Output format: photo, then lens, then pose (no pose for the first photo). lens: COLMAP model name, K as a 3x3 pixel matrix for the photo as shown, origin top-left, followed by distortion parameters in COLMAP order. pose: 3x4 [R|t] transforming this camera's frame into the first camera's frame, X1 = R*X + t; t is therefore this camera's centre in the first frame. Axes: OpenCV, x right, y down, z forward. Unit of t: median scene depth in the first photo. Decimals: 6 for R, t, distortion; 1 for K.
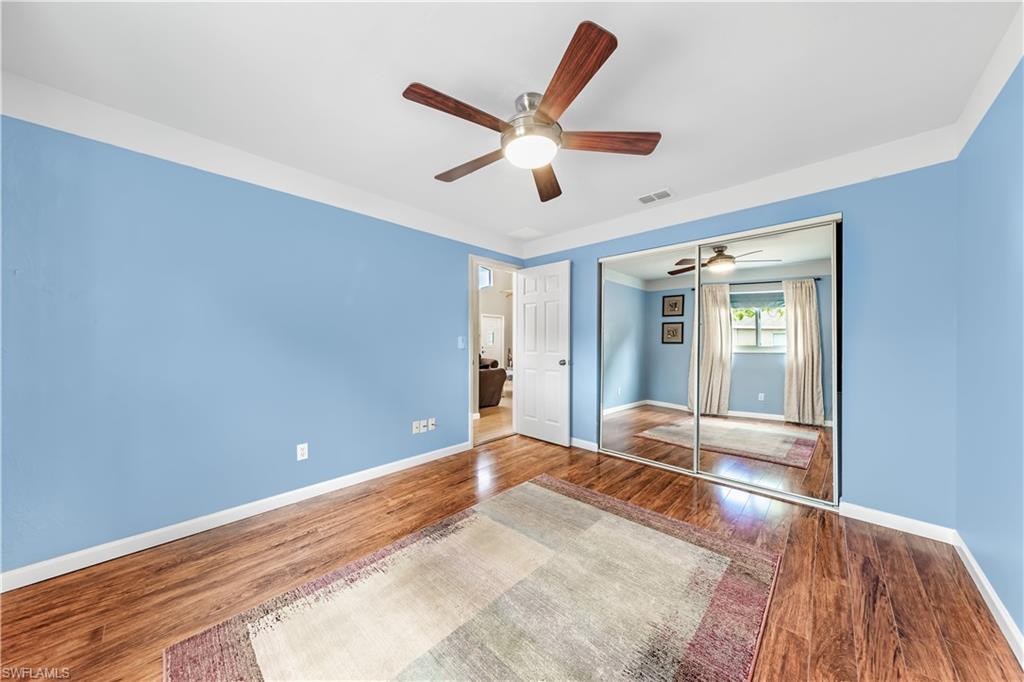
lens RADIAL K [[356.2, 0, 507.9], [0, 356.2, 340.1], [0, 0, 1]] dist [0.002328, 0.000050]
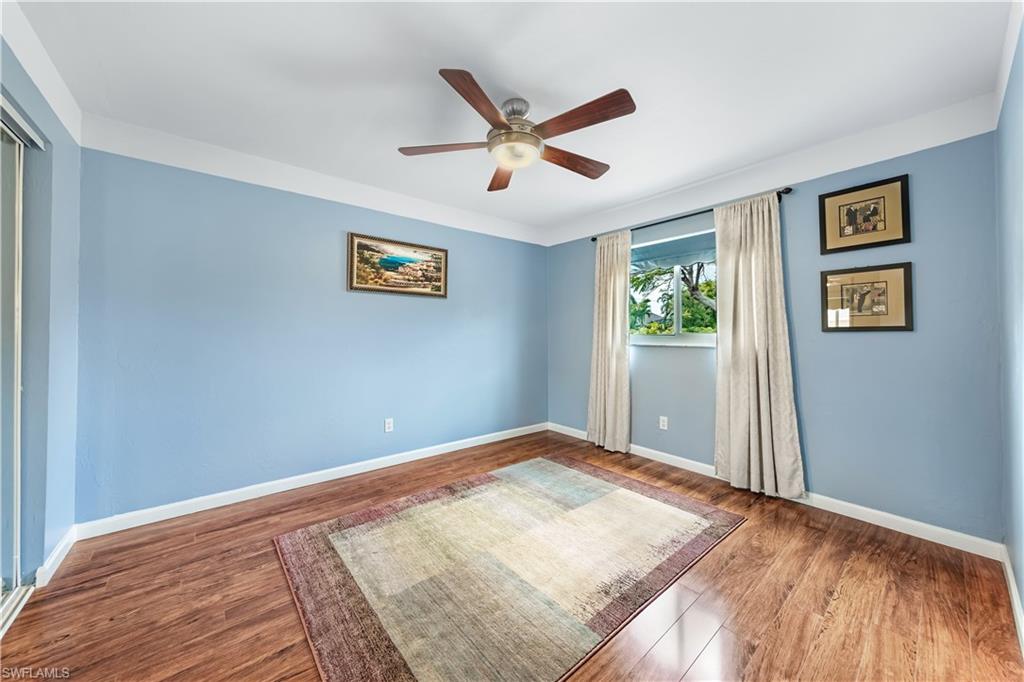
lens RADIAL K [[356.2, 0, 505.9], [0, 356.2, 345.2], [0, 0, 1]] dist [0.002328, 0.000050]
pose [[-0.992749, -0.006187, 0.120044, -0.030663], [-0.002572, 0.999539, 0.030248, 0.010475], [-0.120176, 0.029720, -0.992308, 2.087352]]
